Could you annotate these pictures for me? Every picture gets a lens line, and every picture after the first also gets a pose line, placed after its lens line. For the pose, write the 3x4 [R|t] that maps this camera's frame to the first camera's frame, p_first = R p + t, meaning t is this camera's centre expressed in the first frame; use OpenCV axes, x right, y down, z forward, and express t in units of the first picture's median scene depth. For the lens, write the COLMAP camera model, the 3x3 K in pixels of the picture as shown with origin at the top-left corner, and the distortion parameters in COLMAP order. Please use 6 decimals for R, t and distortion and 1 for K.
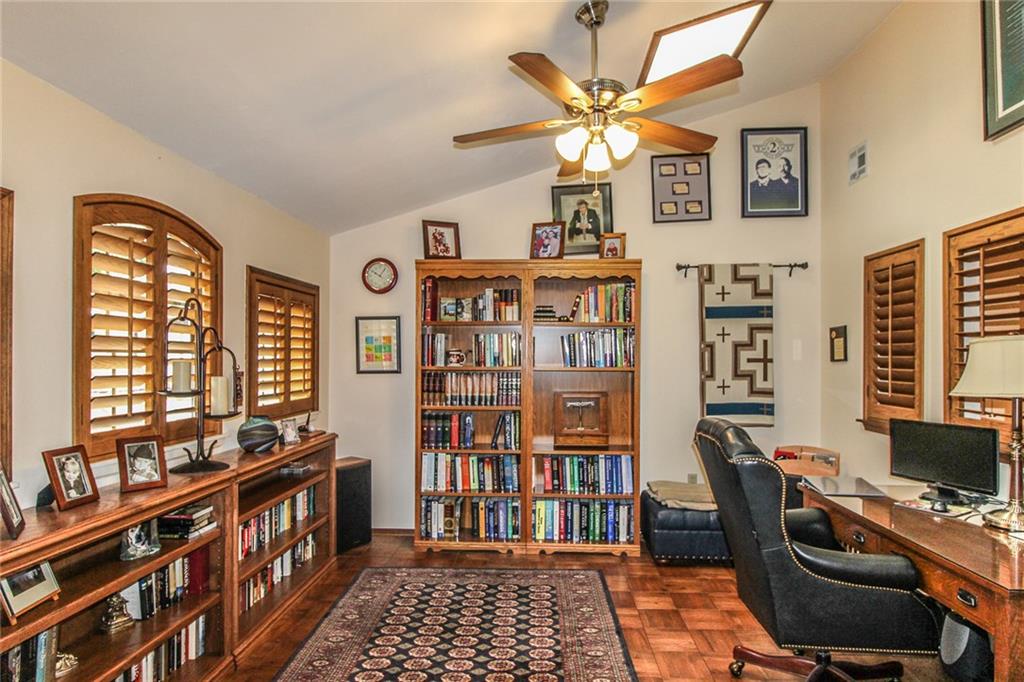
lens RADIAL K [[560.4, 0, 513.3], [0, 560.4, 346.9], [0, 0, 1]] dist [-0.003194, -0.002057]
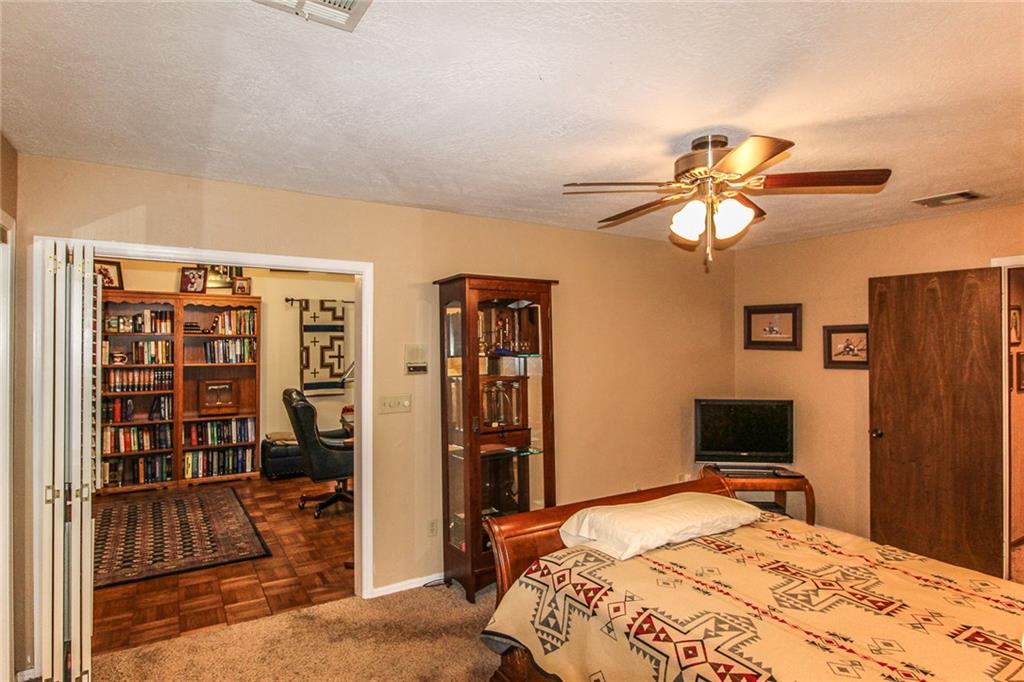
lens RADIAL K [[543.9, 0, 512.5], [0, 543.9, 343.9], [0, 0, 1]] dist [0.000247, -0.000552]
pose [[0.814615, -0.001847, 0.579999, -0.089316], [-0.008853, 0.999839, 0.015618, -0.047736], [-0.579934, -0.017857, 0.814467, -0.690239]]
